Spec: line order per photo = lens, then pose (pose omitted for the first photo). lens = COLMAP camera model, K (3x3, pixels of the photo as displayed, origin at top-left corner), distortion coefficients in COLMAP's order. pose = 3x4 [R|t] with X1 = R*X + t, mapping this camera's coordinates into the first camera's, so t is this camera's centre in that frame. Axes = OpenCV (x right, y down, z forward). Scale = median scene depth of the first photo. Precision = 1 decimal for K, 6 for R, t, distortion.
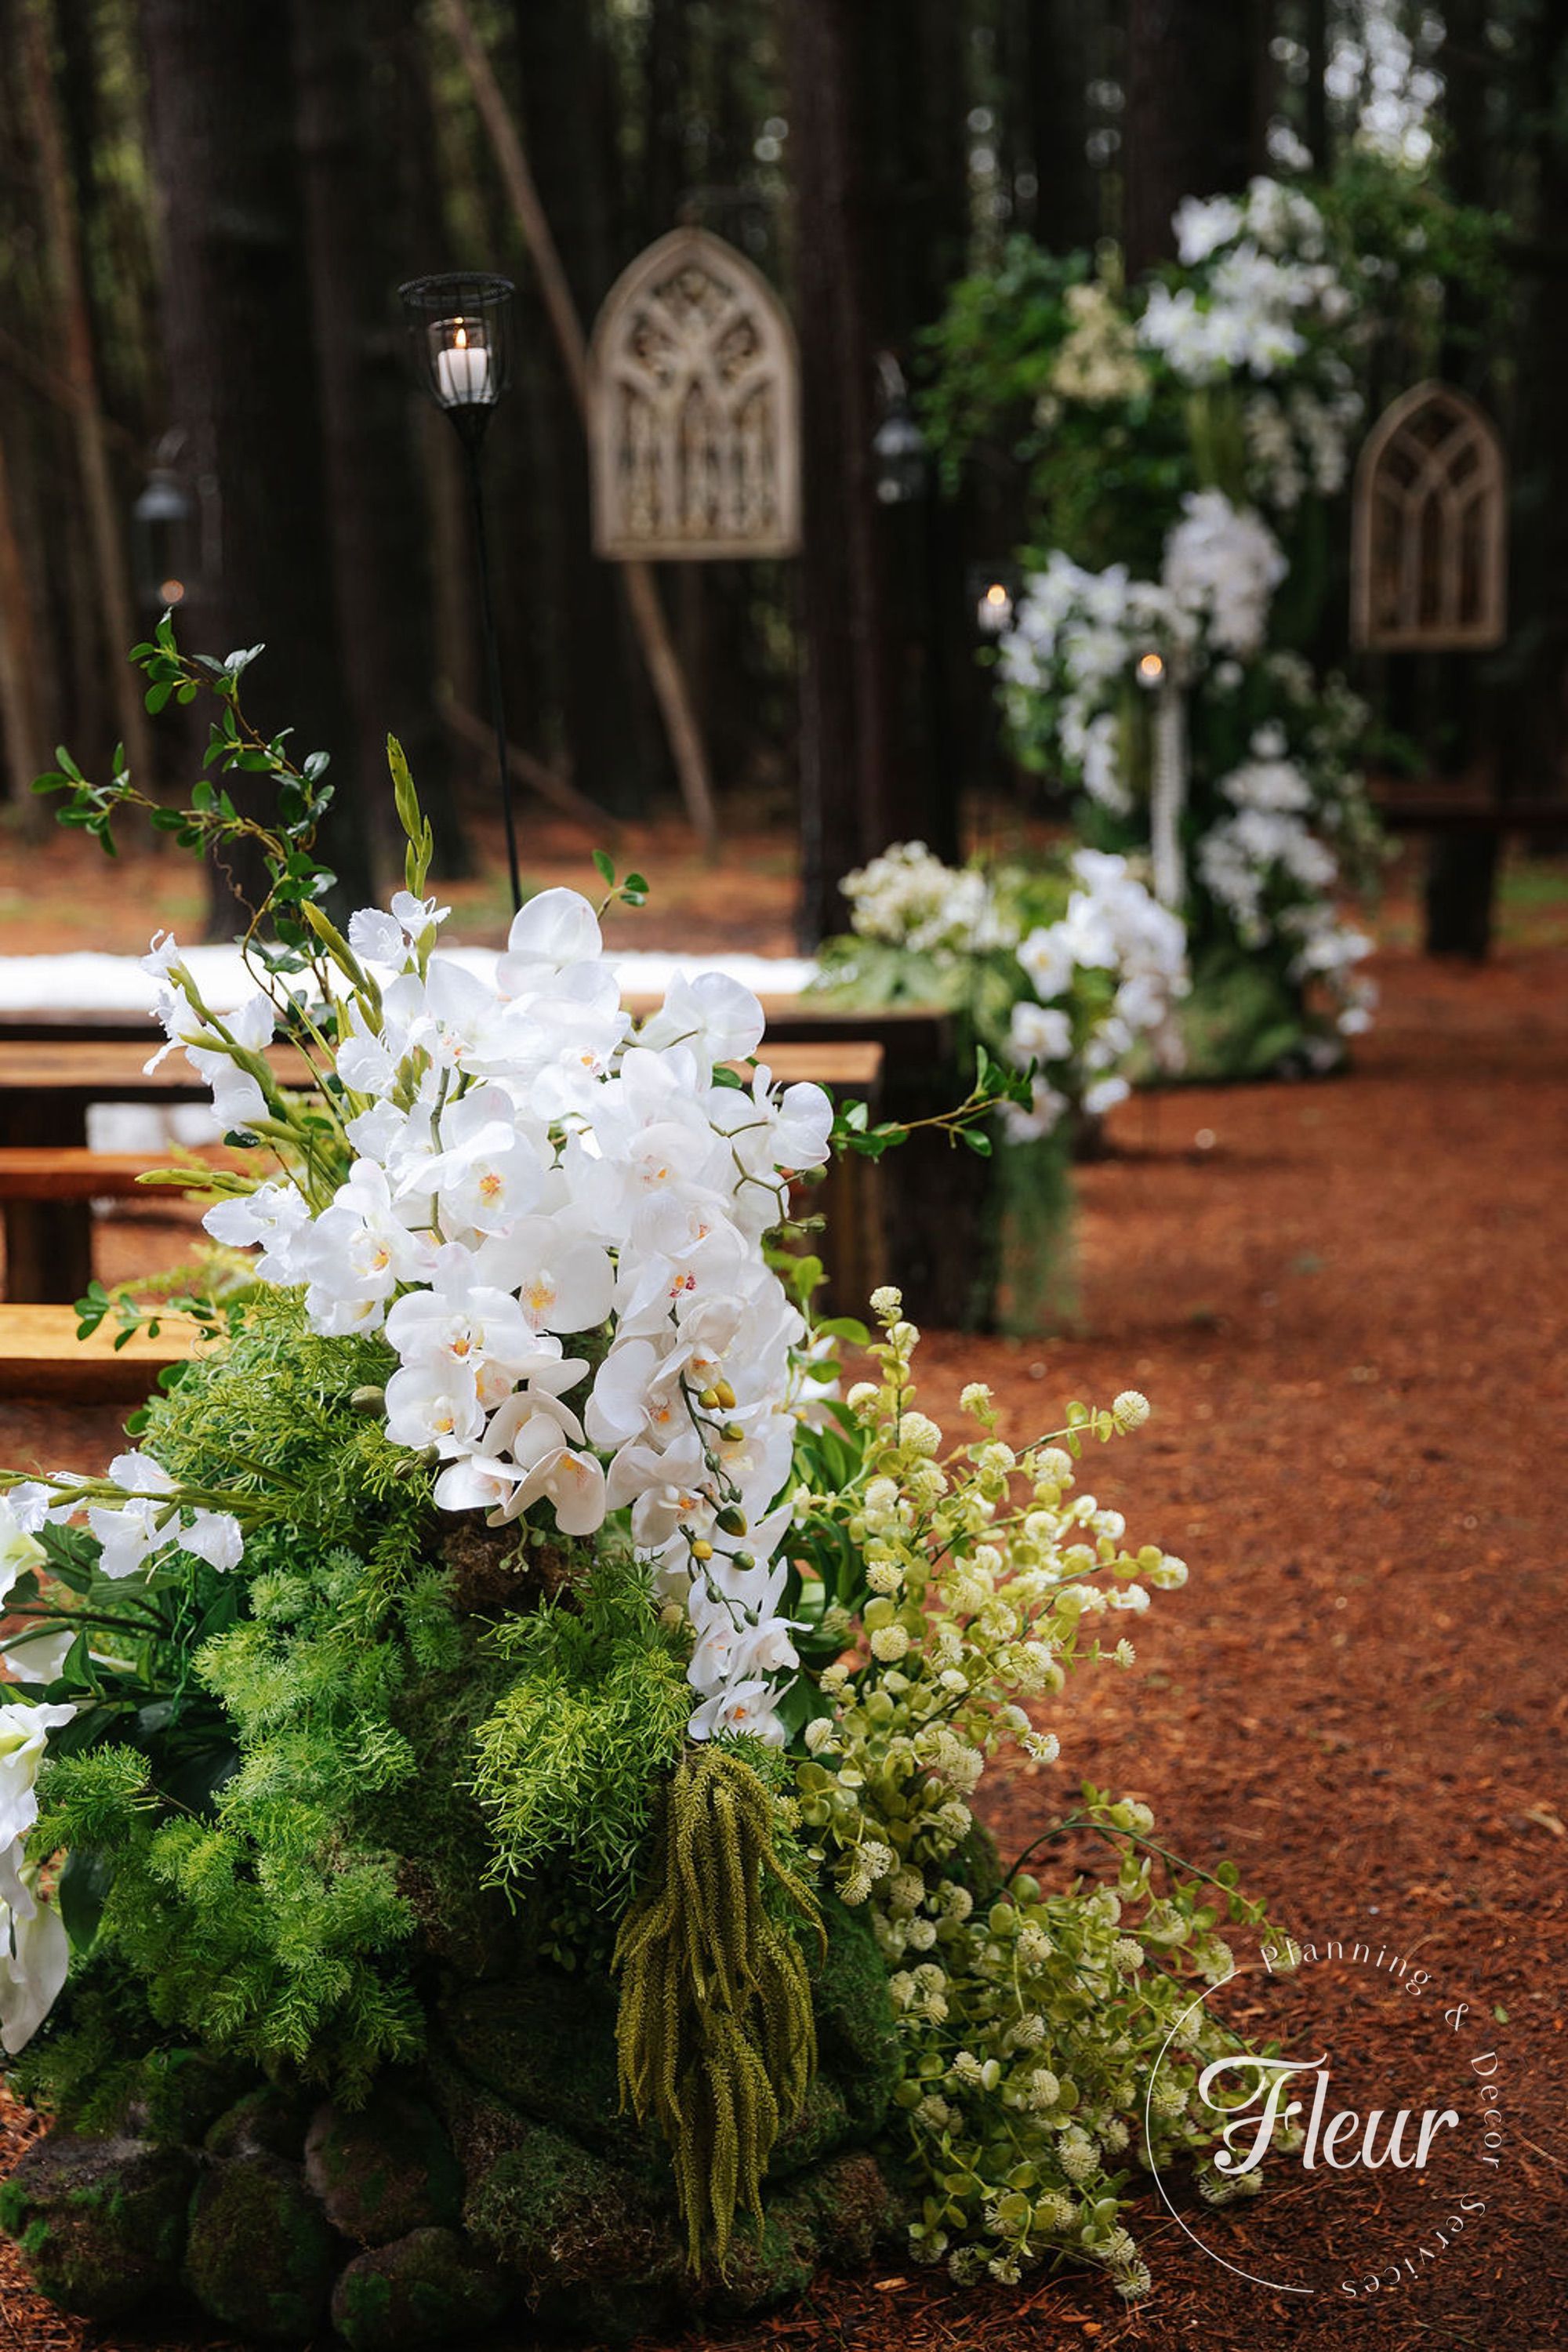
lens RADIAL K [[3265.0, 0, 792.9], [0, 3265.0, 1186.7], [0, 0, 1]] dist [0.146647, 0.035691]
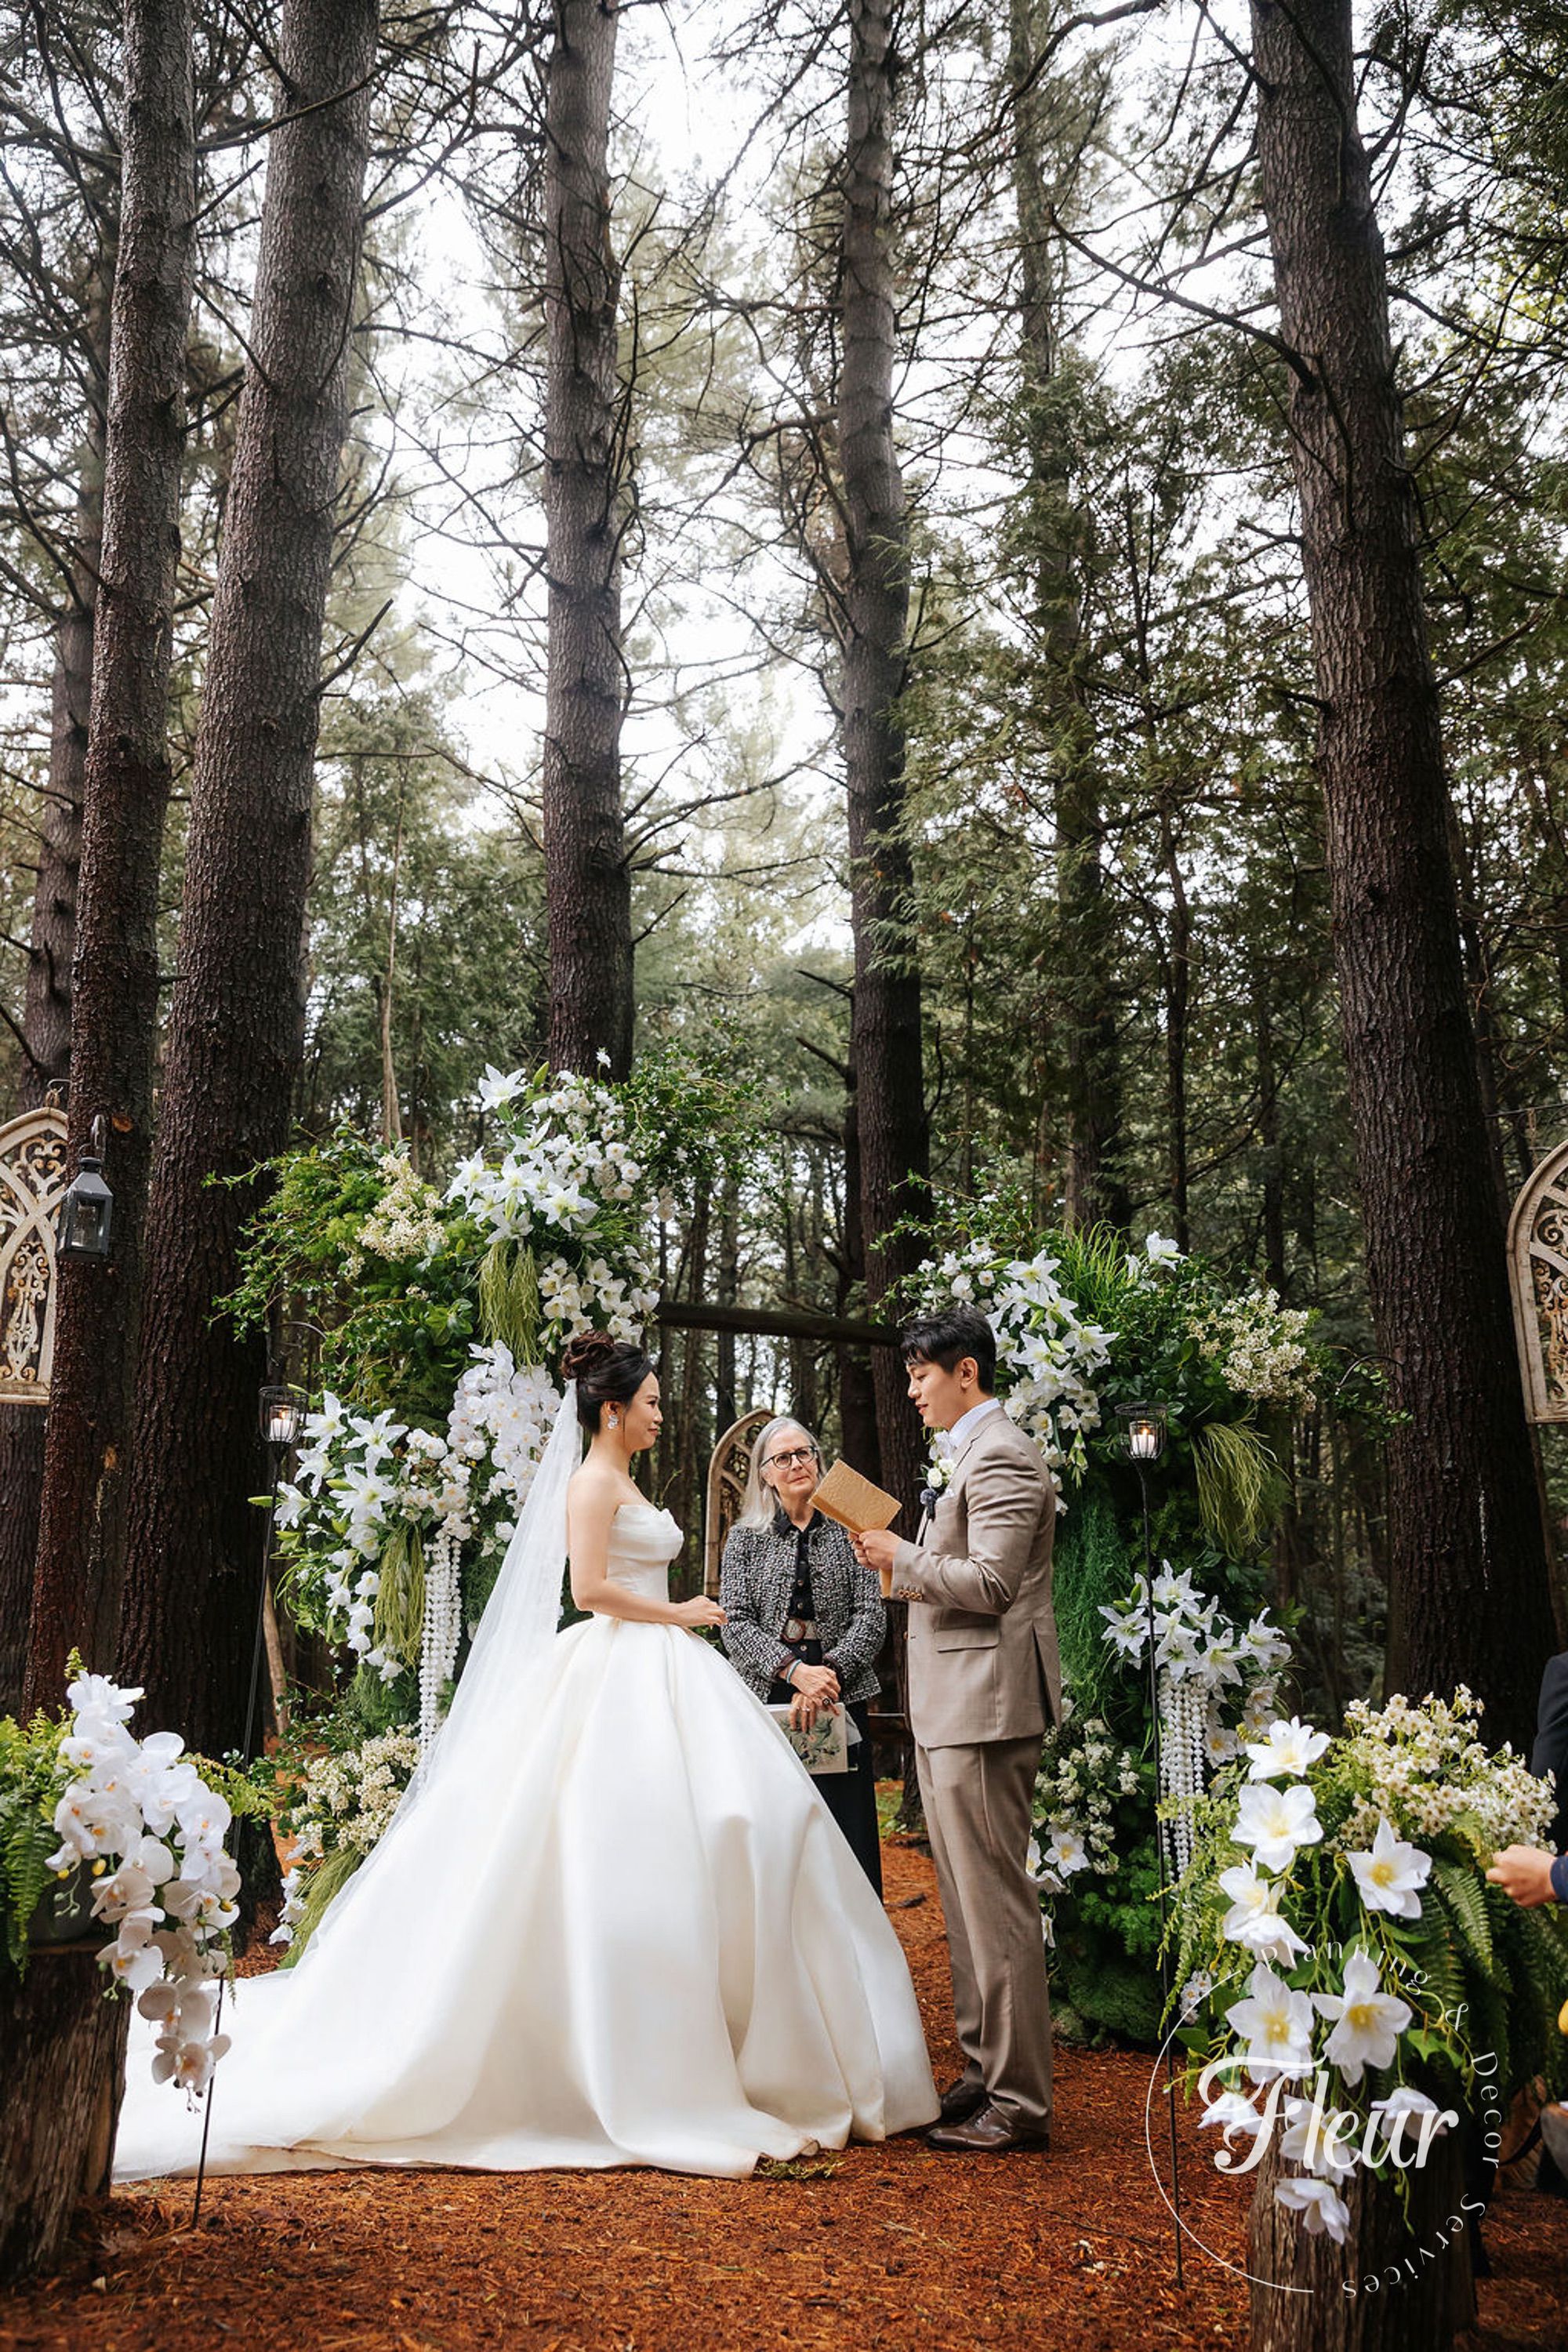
lens RADIAL K [[1681.2, 0, 784.0], [0, 1681.2, 1176.0], [0, 0, 1]] dist [-0.141933, 0.326025]
pose [[0.981888, 0.092202, 0.165513, 0.551817], [-0.011529, 0.901054, -0.433553, -0.193729], [-0.189110, 0.423793, 0.885797, 2.365528]]
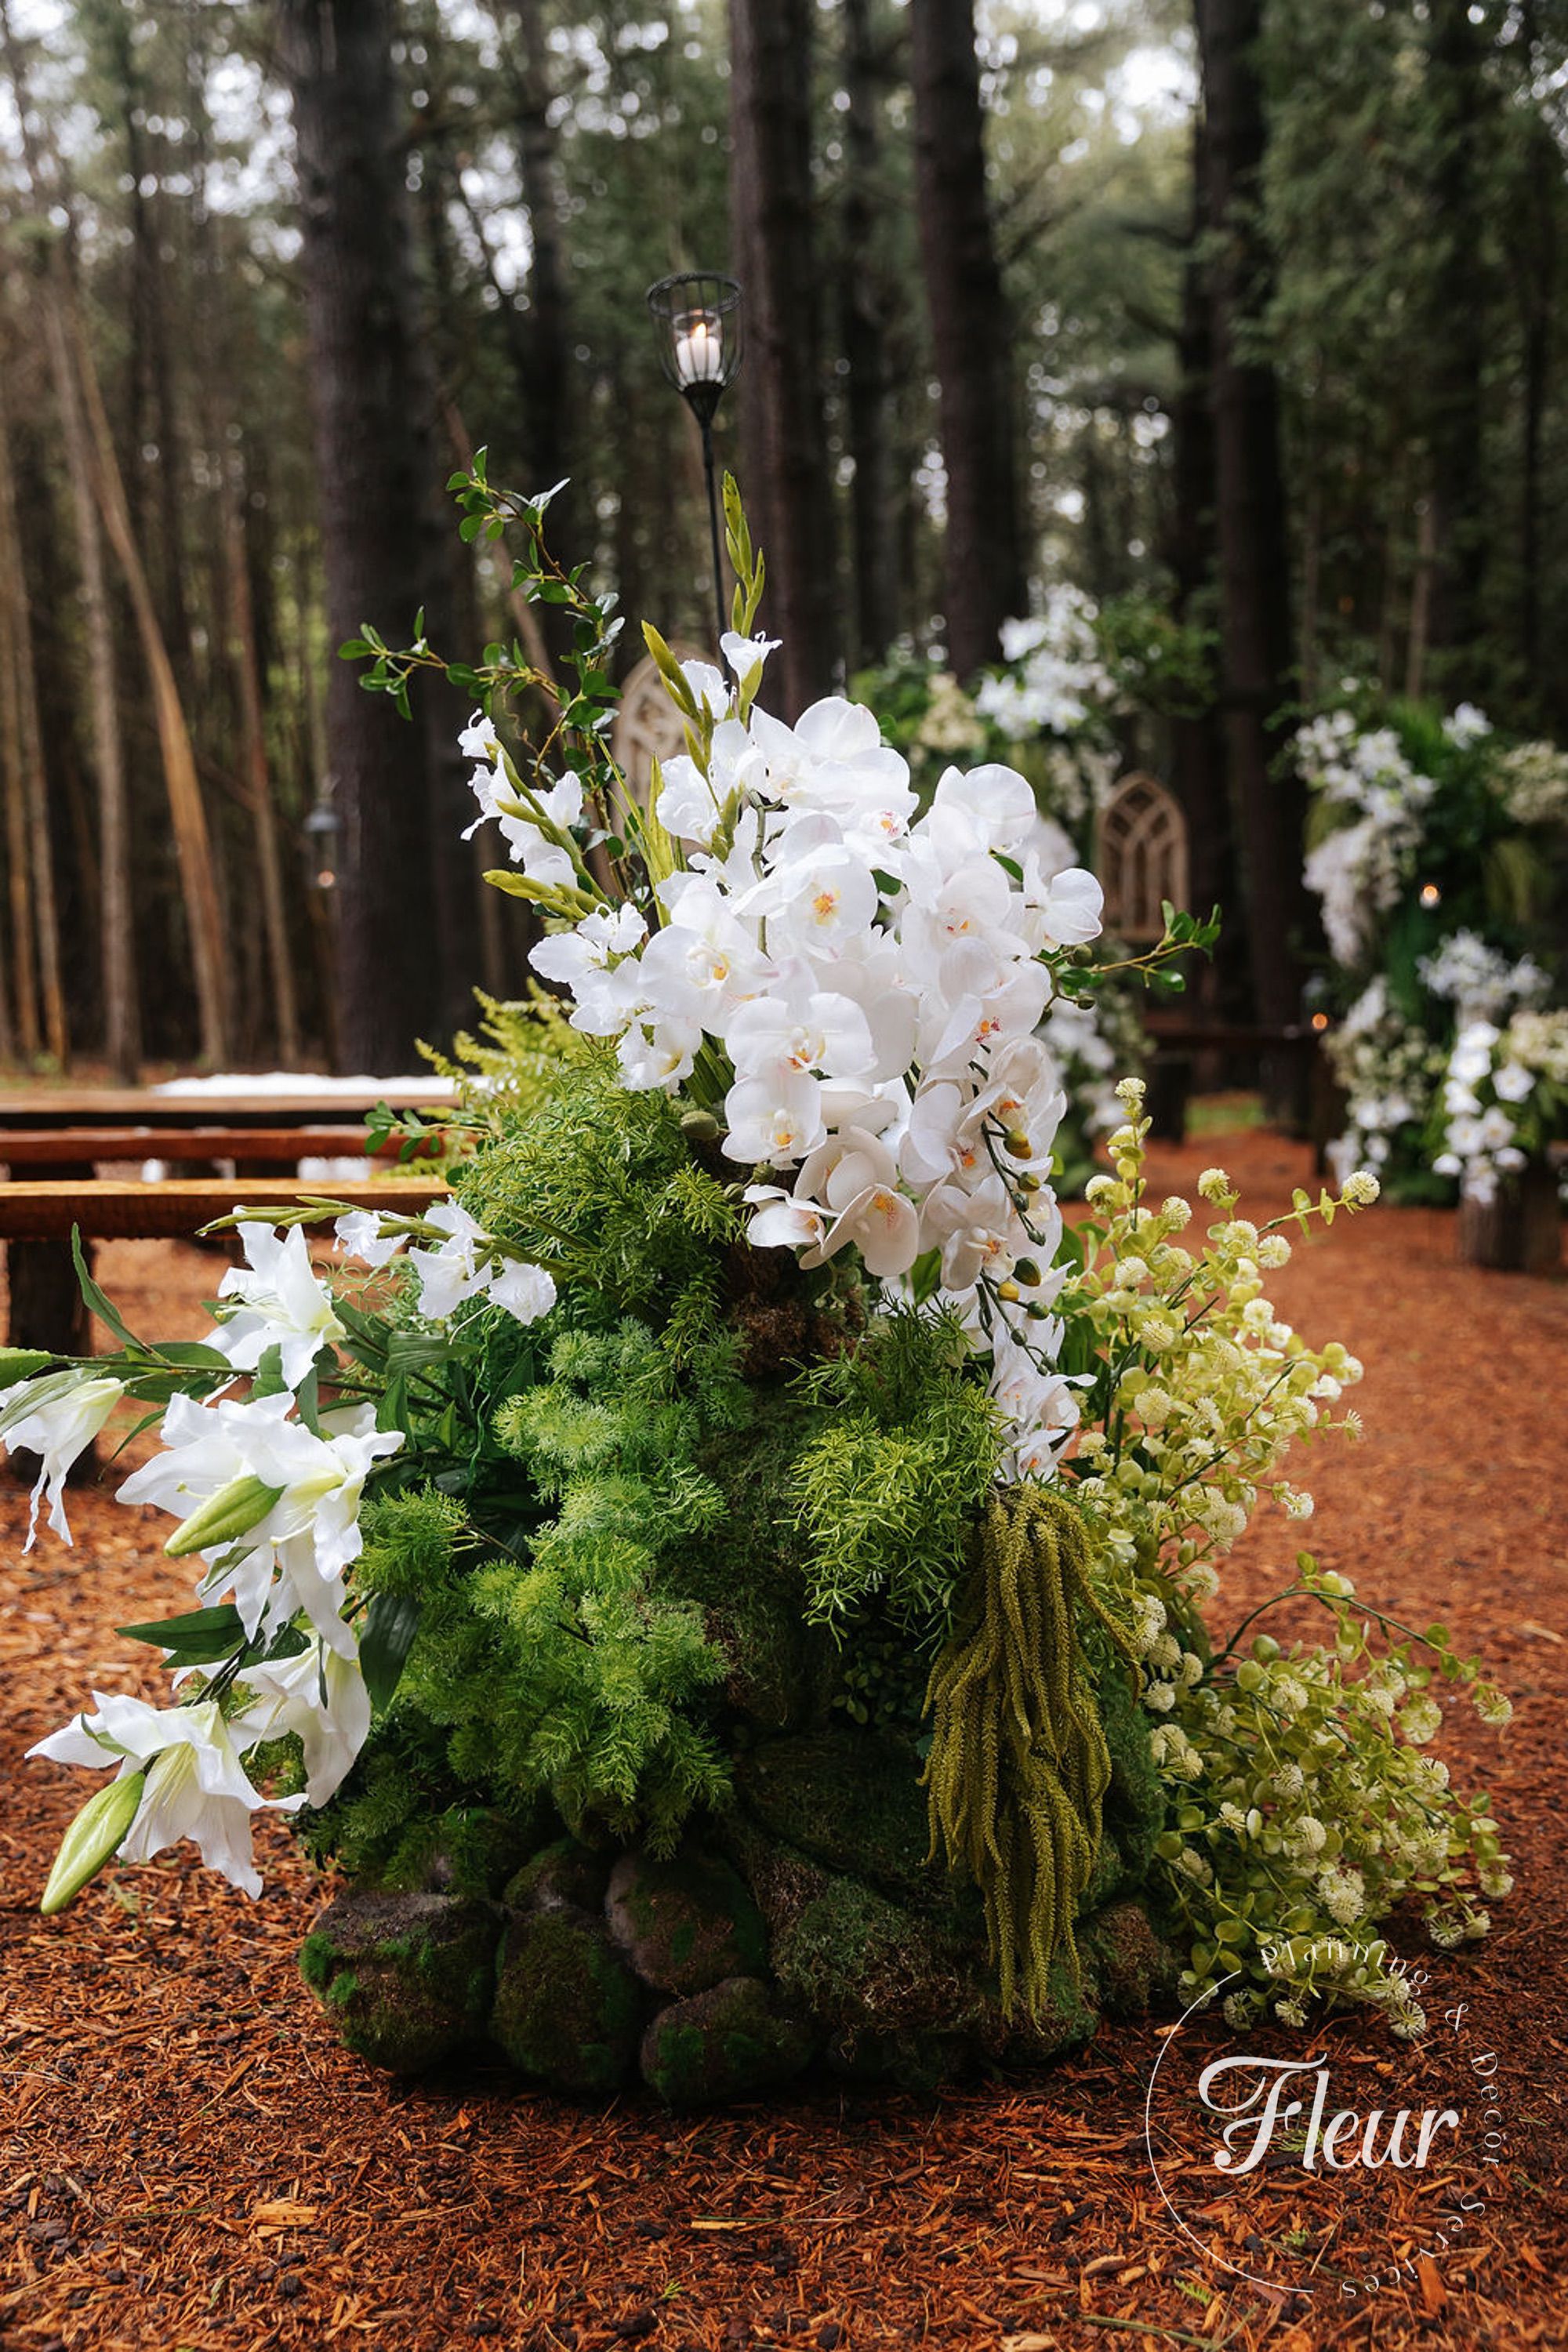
lens RADIAL K [[2086.6, 0, 766.6], [0, 2086.6, 1085.0], [0, 0, 1]] dist [-0.007958, 0.015890]
pose [[0.999309, -0.001973, 0.037123, -0.118166], [0.006355, 0.992957, -0.118303, 0.114907], [-0.036629, 0.118457, 0.992283, 0.327397]]
